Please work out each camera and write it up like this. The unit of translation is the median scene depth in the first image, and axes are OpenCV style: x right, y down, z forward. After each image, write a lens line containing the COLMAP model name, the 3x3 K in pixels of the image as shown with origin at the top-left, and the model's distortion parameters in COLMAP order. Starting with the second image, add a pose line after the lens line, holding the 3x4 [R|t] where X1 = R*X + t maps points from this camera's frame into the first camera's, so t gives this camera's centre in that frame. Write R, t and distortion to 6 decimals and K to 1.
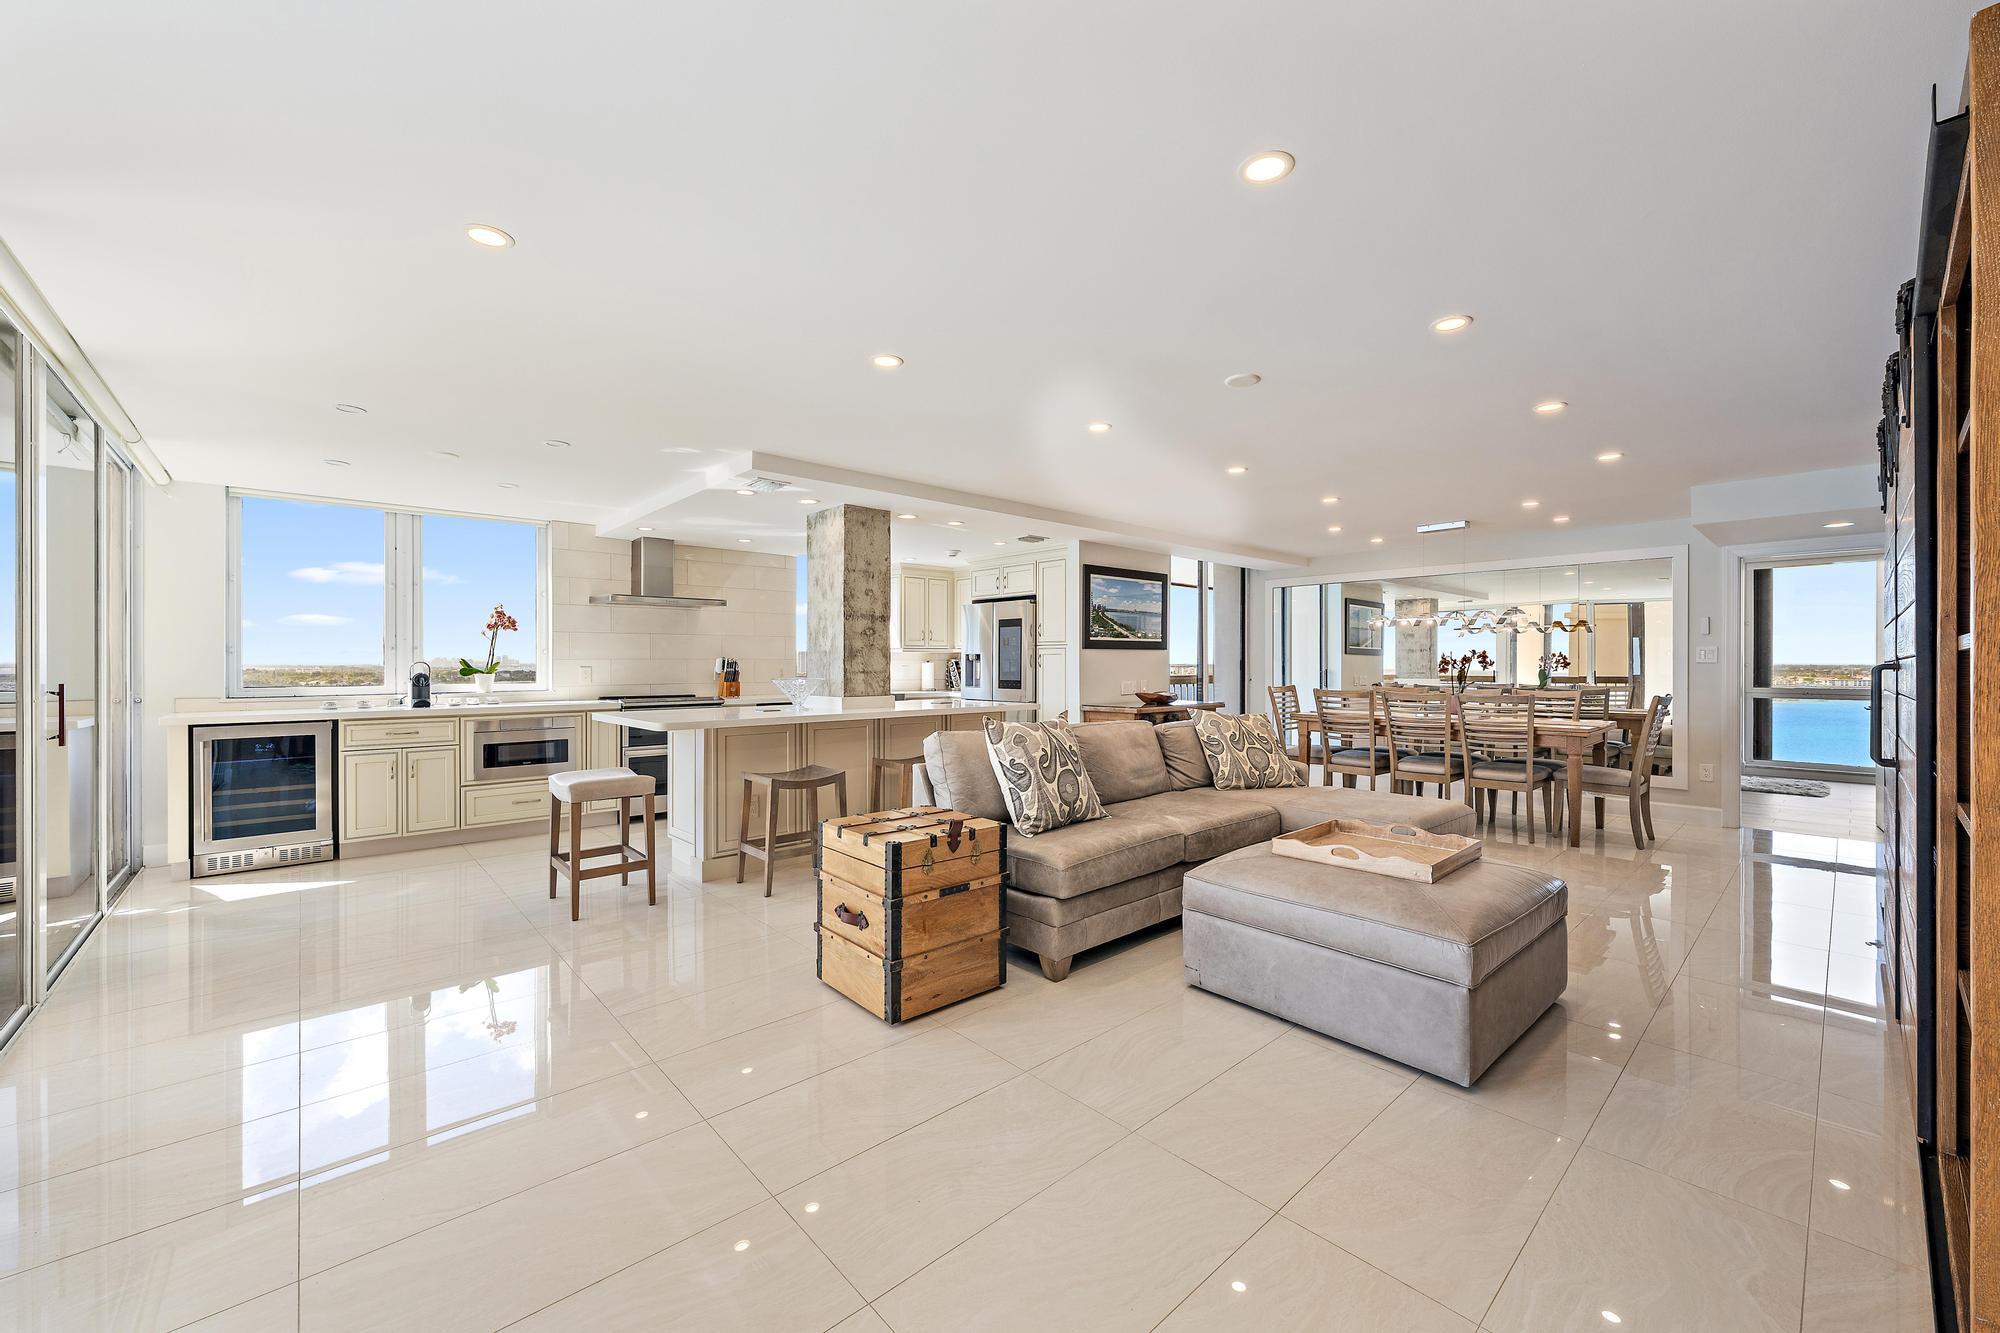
lens RADIAL K [[779.3, 0, 998.2], [0, 779.3, 664.6], [0, 0, 1]] dist [-0.001963, 0.000349]
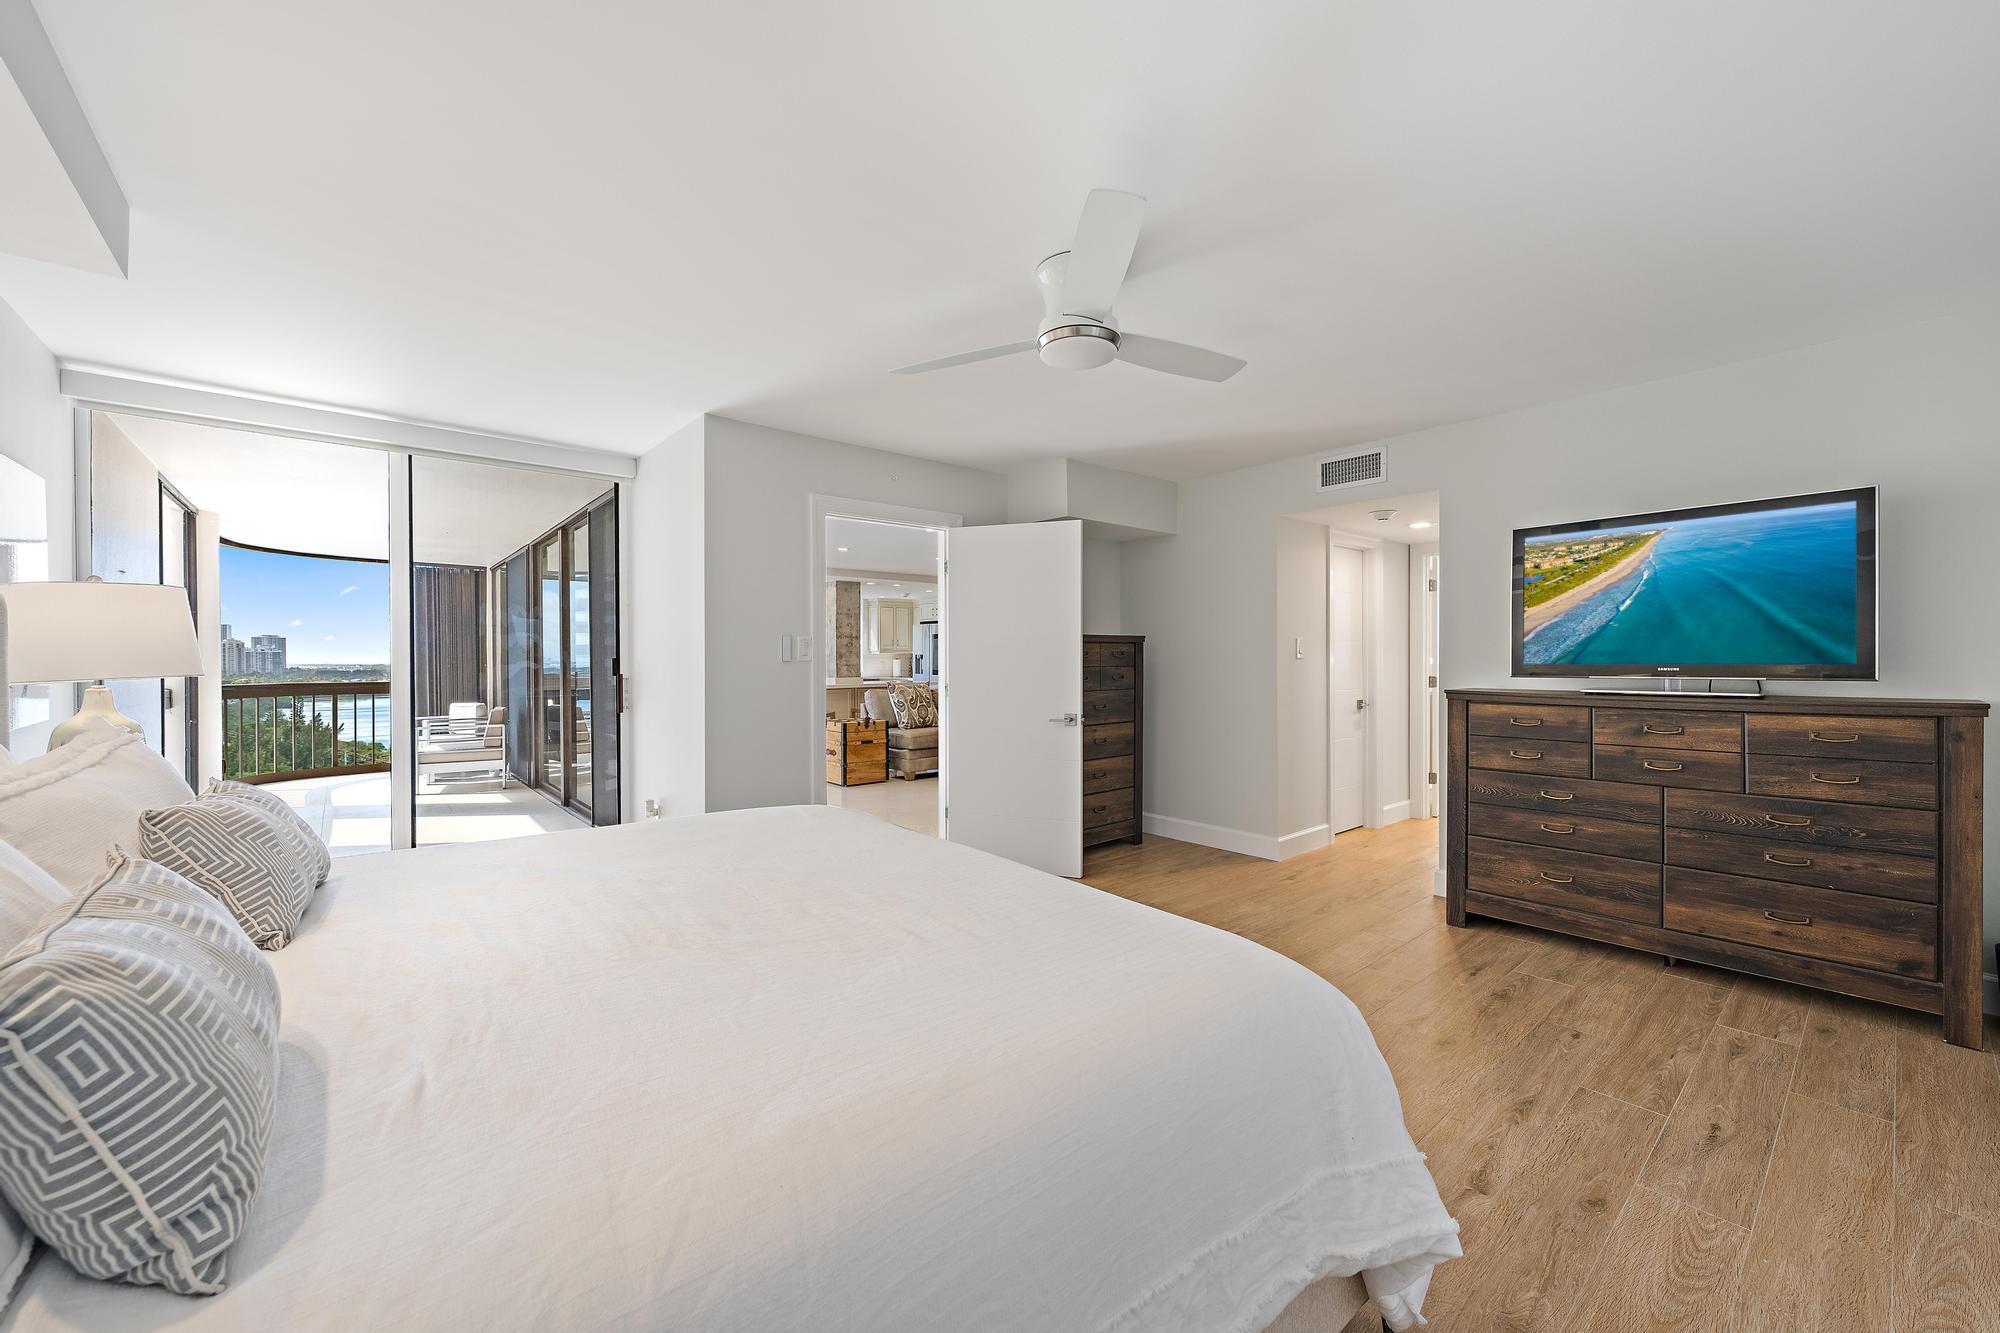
lens RADIAL K [[779.3, 0, 985.6], [0, 779.3, 663.3], [0, 0, 1]] dist [-0.001963, 0.000349]
pose [[0.999001, -0.004065, -0.044511, 0.263829], [0.004237, 0.999984, 0.003773, -0.000651], [0.044495, -0.003958, 0.999002, -0.943948]]
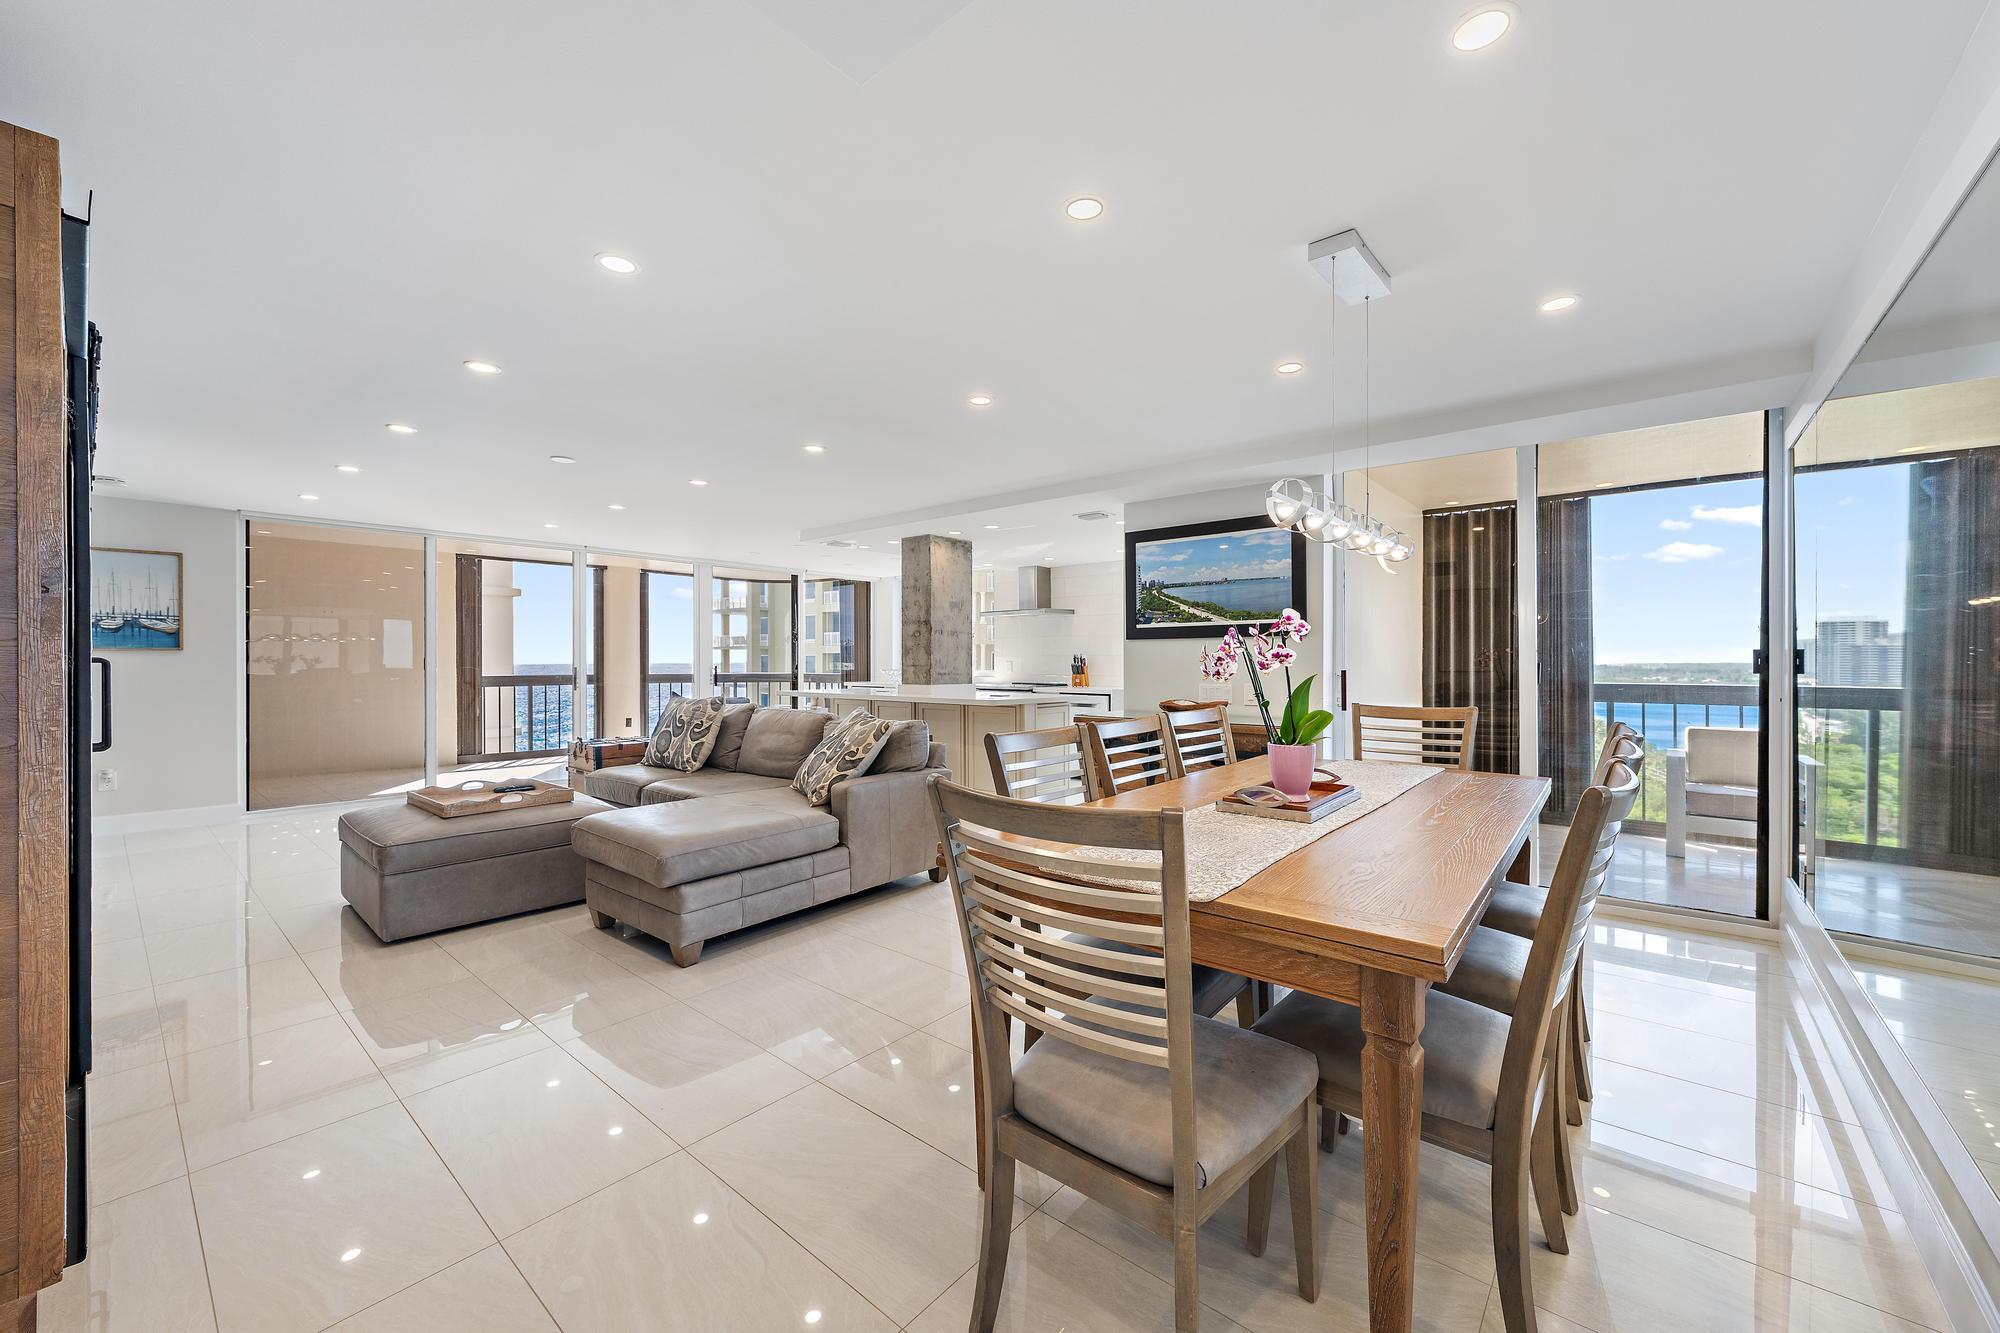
lens RADIAL K [[779.3, 0, 1000.9], [0, 779.3, 666.4], [0, 0, 1]] dist [-0.001963, 0.000349]
pose [[0.127534, 0.007090, -0.991809, 1.103808], [-0.001021, 0.999975, 0.007017, 0.001751], [0.991834, 0.000117, 0.127538, 0.970505]]
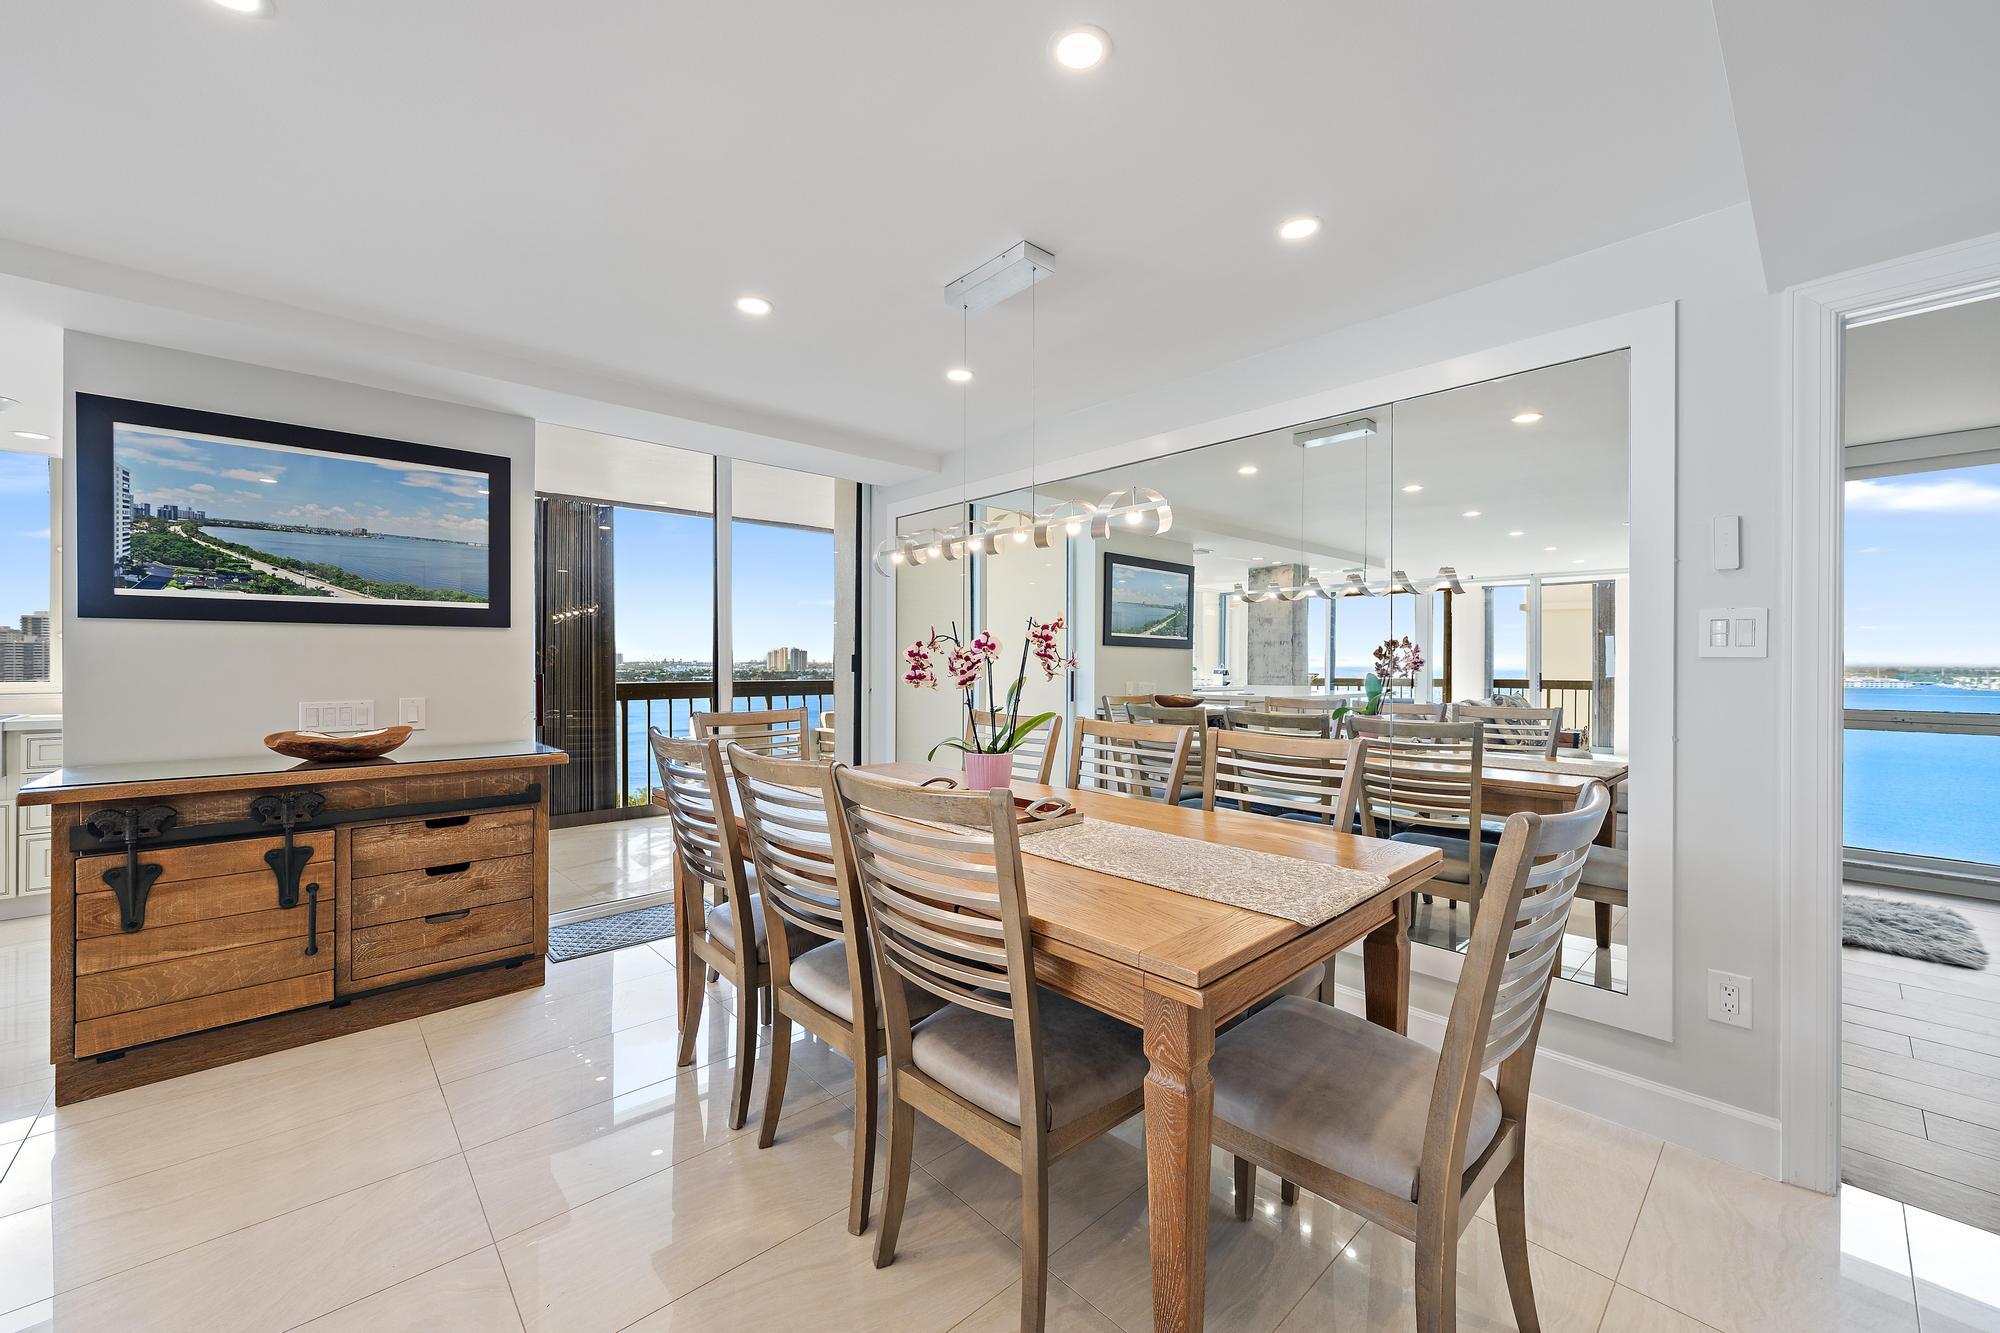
lens RADIAL K [[779.3, 0, 995.6], [0, 779.3, 659.0], [0, 0, 1]] dist [-0.001963, 0.000349]
pose [[0.999938, 0.003480, 0.010535, 0.689300], [-0.003442, 0.999988, -0.003573, -0.000552], [-0.010548, 0.003537, 0.999938, 0.779430]]
